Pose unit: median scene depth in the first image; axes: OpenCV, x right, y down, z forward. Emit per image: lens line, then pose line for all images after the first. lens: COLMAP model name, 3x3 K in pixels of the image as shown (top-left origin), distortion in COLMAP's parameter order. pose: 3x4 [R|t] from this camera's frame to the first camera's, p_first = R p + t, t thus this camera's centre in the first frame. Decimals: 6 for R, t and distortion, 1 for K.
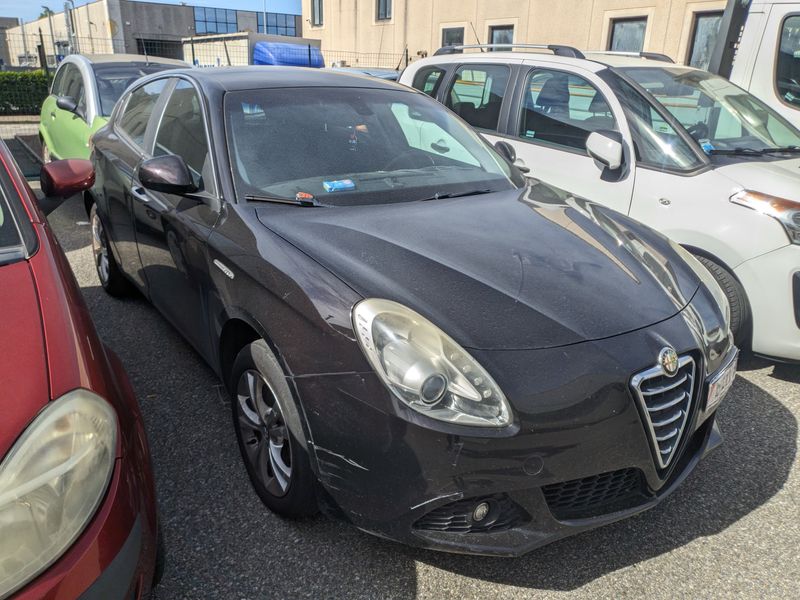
lens RADIAL K [[615.0, 0, 398.8], [0, 615.0, 304.8], [0, 0, 1]] dist [0.025714, -0.028525]
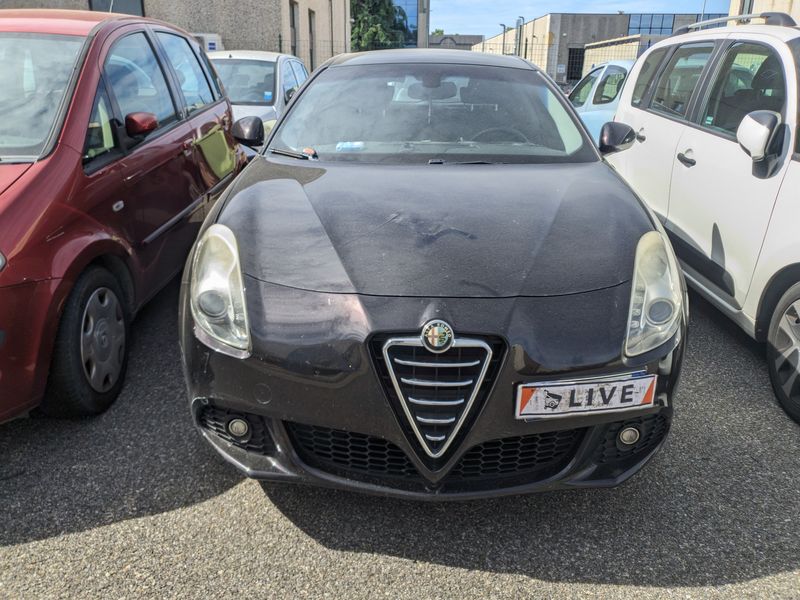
lens RADIAL K [[615.0, 0, 400.3], [0, 615.0, 295.5], [0, 0, 1]] dist [0.025714, -0.028525]
pose [[0.812823, 0.182135, -0.553304, 0.713519], [-0.195456, 0.980070, 0.035485, 0.011022], [0.548739, 0.079303, 0.832224, 0.184090]]
